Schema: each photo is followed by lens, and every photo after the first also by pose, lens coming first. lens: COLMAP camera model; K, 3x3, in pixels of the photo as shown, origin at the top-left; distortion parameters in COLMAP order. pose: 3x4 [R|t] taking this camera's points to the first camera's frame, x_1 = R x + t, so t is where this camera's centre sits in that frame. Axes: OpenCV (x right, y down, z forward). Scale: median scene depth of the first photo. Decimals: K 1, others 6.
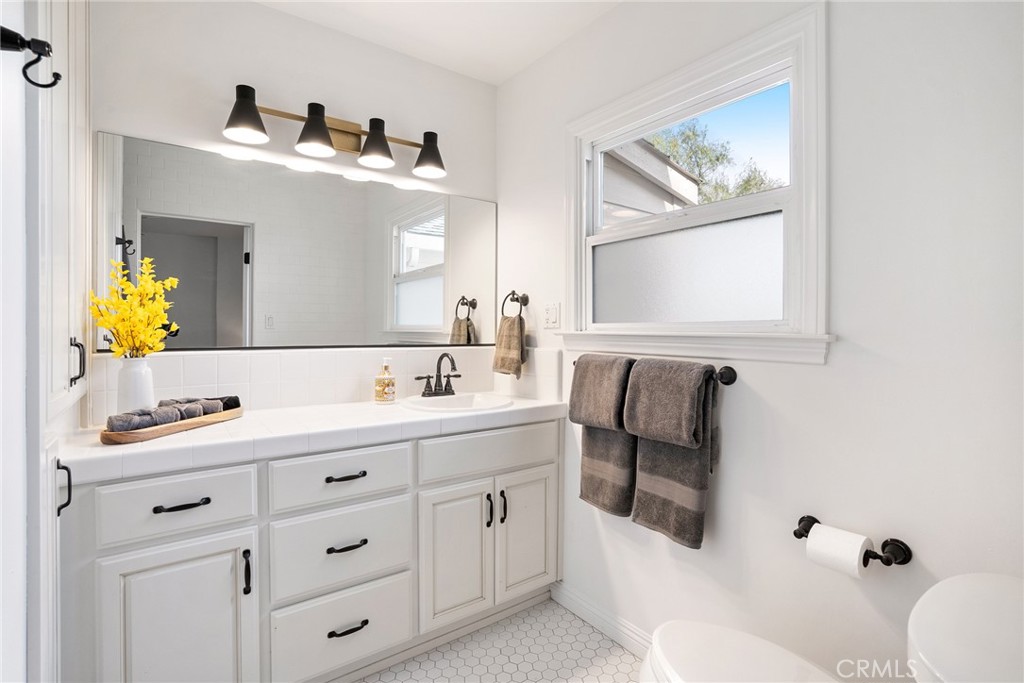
lens RADIAL K [[481.2, 0, 510.2], [0, 481.2, 330.7], [0, 0, 1]] dist [-0.034376, 0.000332]
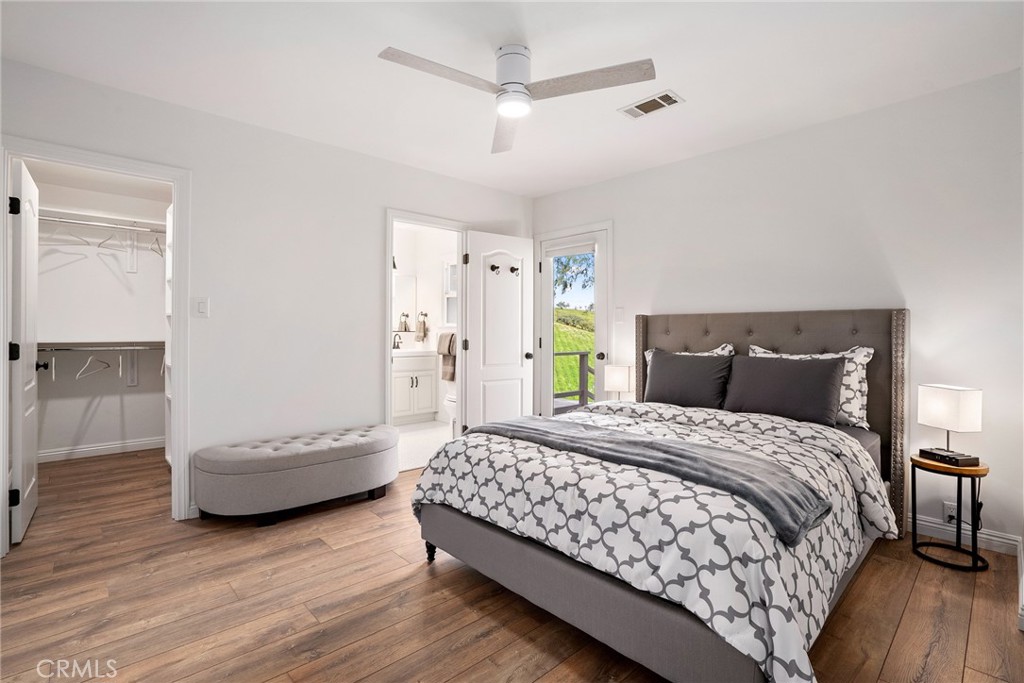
lens RADIAL K [[481.2, 0, 510.2], [0, 481.2, 330.7], [0, 0, 1]] dist [-0.034376, 0.000332]
pose [[0.992643, -0.003432, 0.121033, 0.191820], [0.003357, 0.999994, 0.000819, 0.028762], [-0.121035, -0.000406, 0.992648, -1.962723]]
